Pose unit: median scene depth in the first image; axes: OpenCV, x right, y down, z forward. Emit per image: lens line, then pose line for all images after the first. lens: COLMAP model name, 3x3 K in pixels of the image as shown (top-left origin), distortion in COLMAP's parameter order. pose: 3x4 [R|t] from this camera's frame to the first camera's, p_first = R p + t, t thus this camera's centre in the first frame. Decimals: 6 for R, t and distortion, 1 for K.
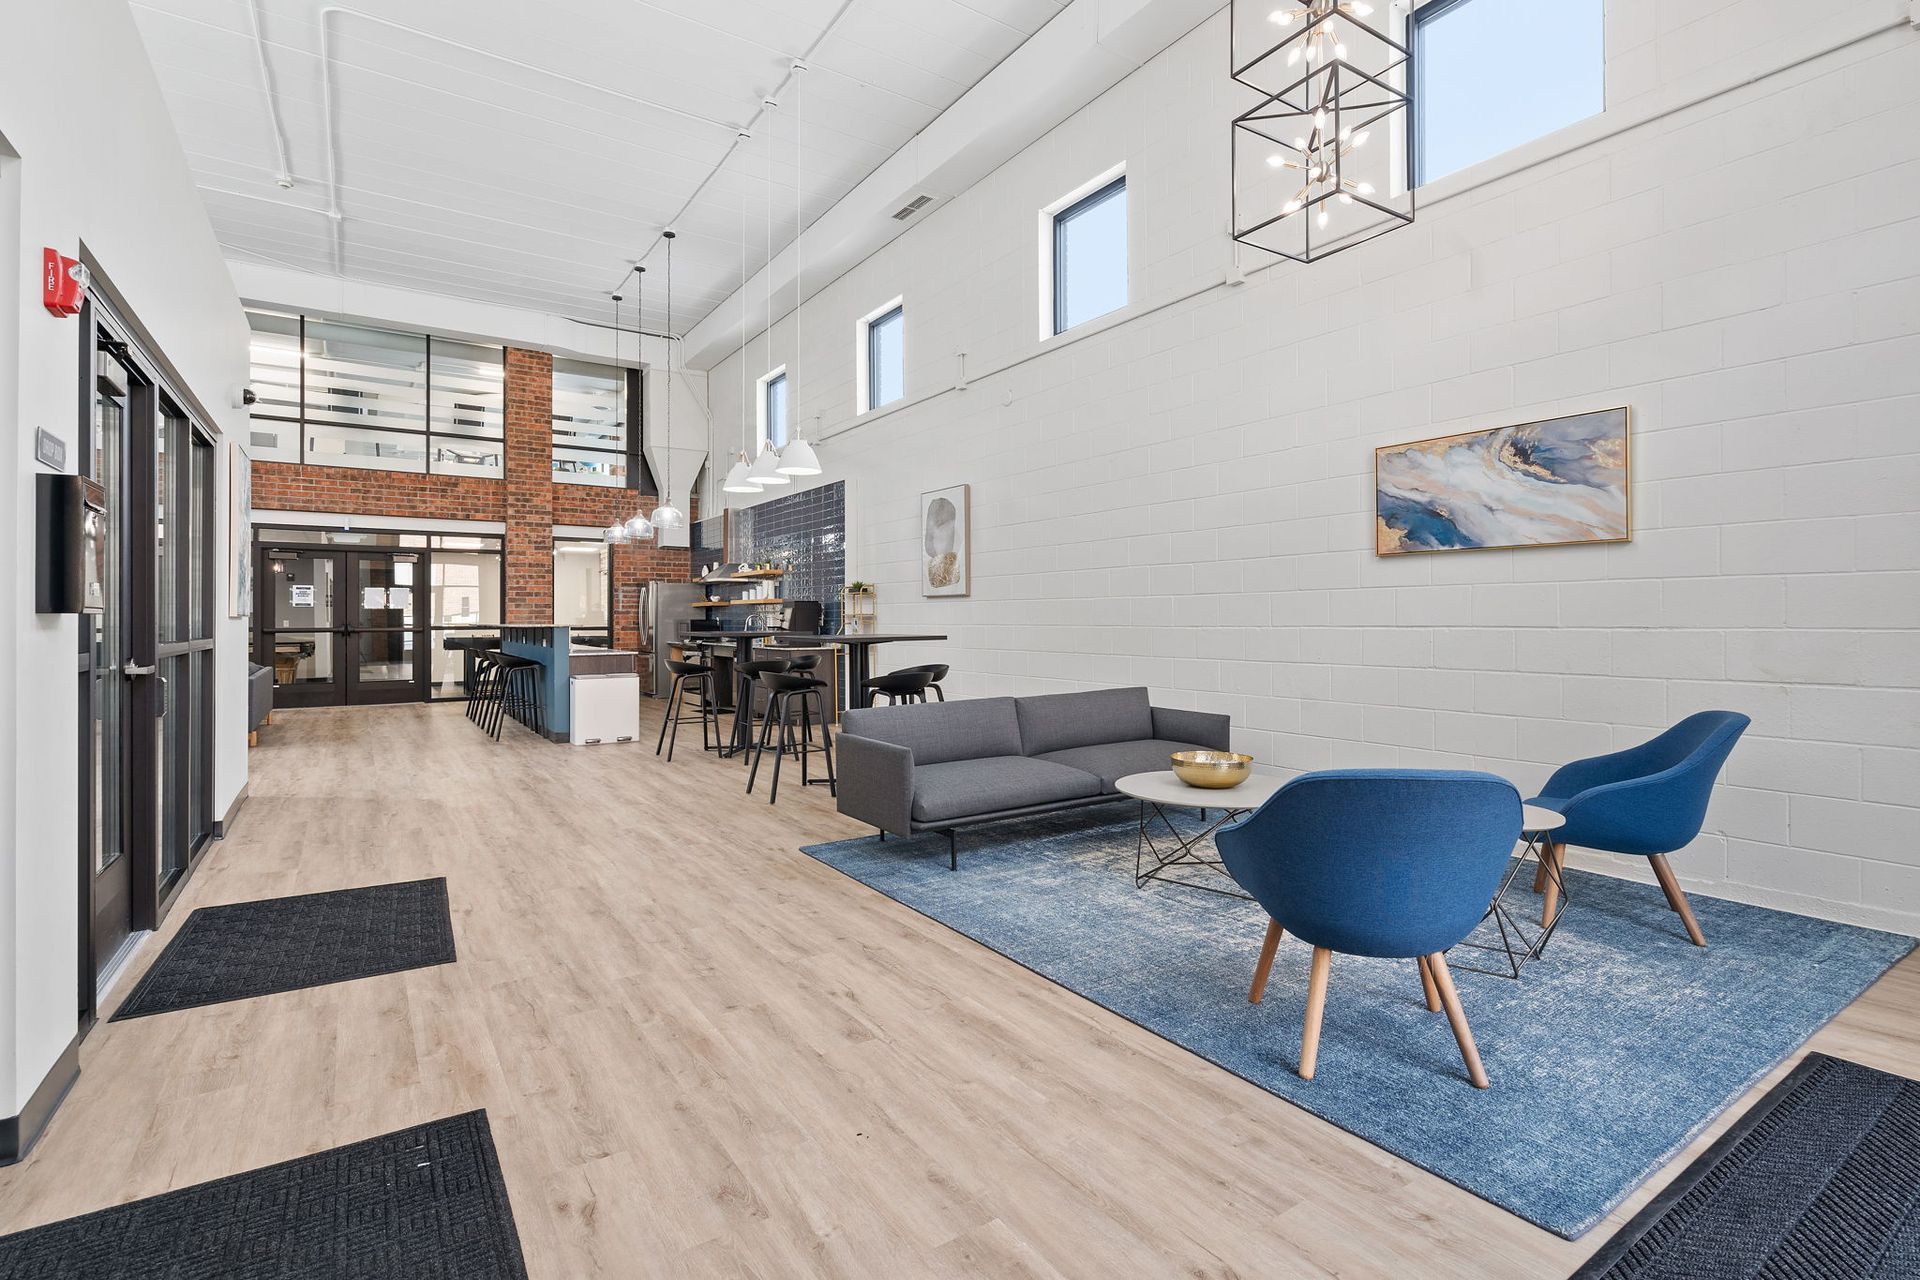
lens RADIAL K [[887.1, 0, 956.2], [0, 887.1, 625.0], [0, 0, 1]] dist [-0.001203, 0.001102]
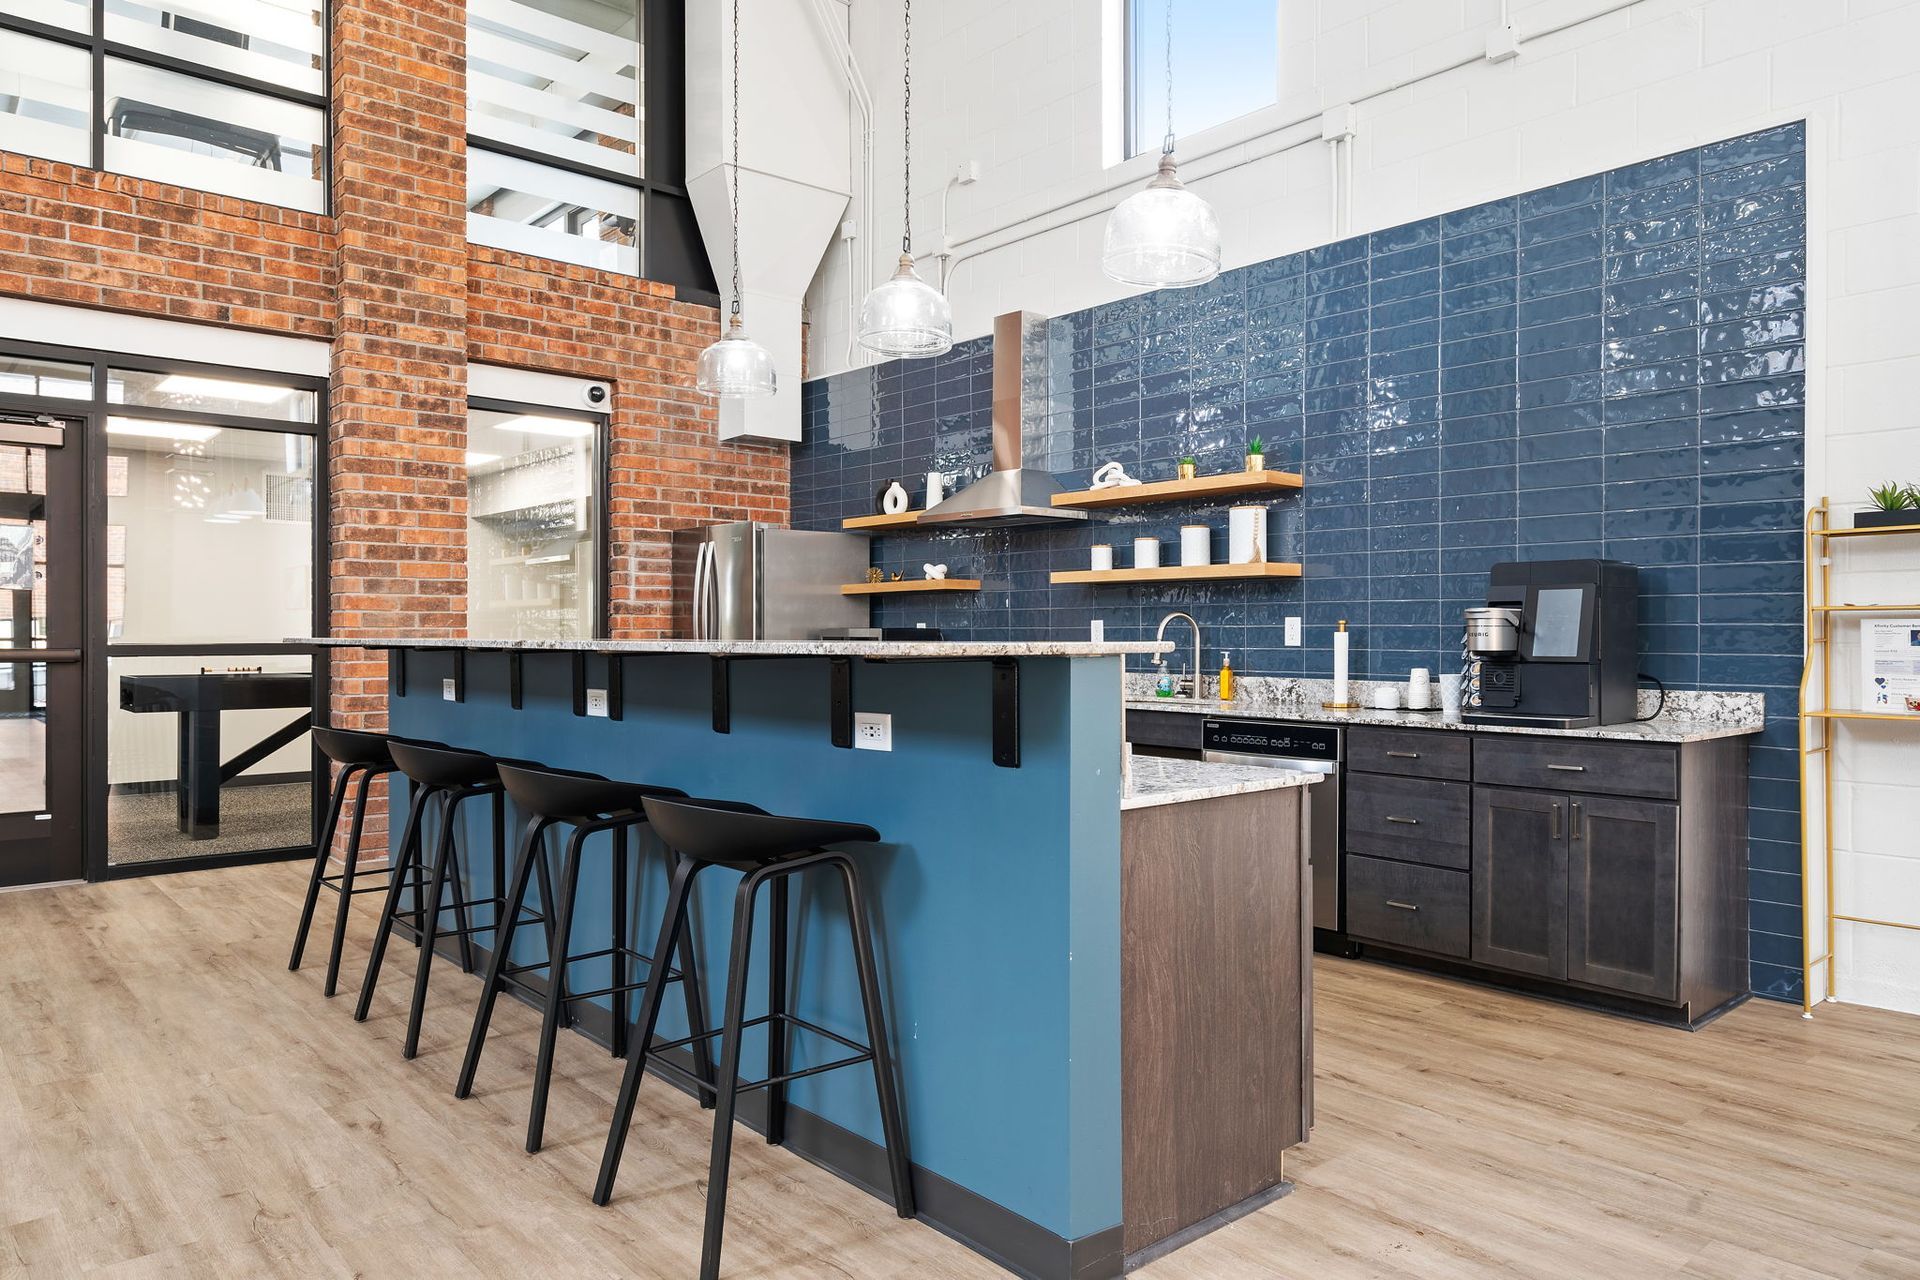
lens RADIAL K [[1261.1, 0, 967.2], [0, 1261.1, 647.1], [0, 0, 1]] dist [0.006236, -0.001683]
pose [[0.990929, 0.001227, 0.134383, -0.329447], [-0.001940, 0.999985, 0.005178, -0.000598], [-0.134375, -0.005392, 0.990916, 0.479868]]
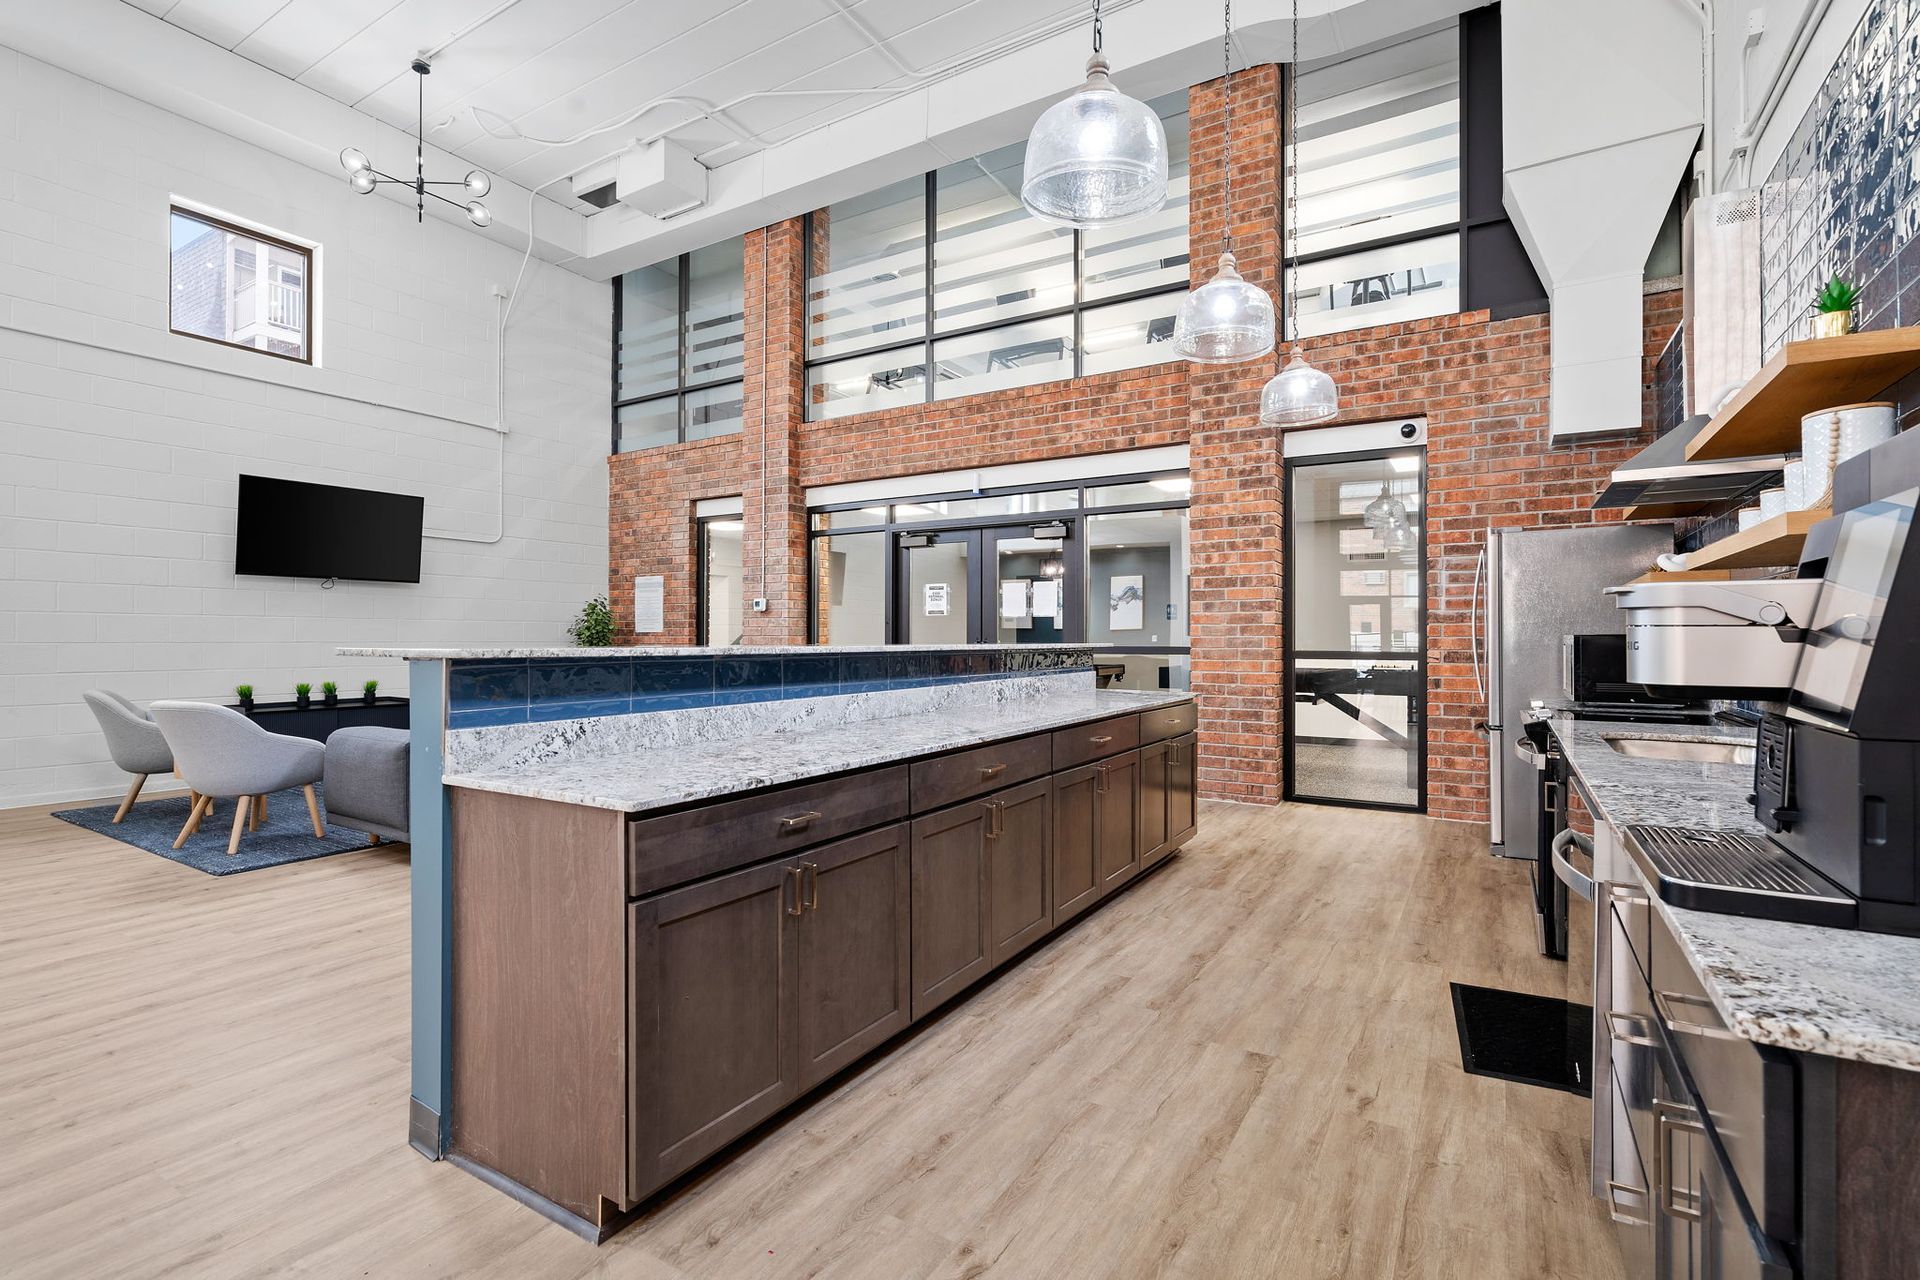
lens RADIAL K [[882.4, 0, 967.5], [0, 882.4, 637.7], [0, 0, 1]] dist [-0.003720, 0.000214]
pose [[0.425130, 0.001214, -0.905132, -0.107755], [-0.006281, 0.999979, -0.001609, -0.002777], [0.905111, 0.006369, 0.425128, 0.667510]]
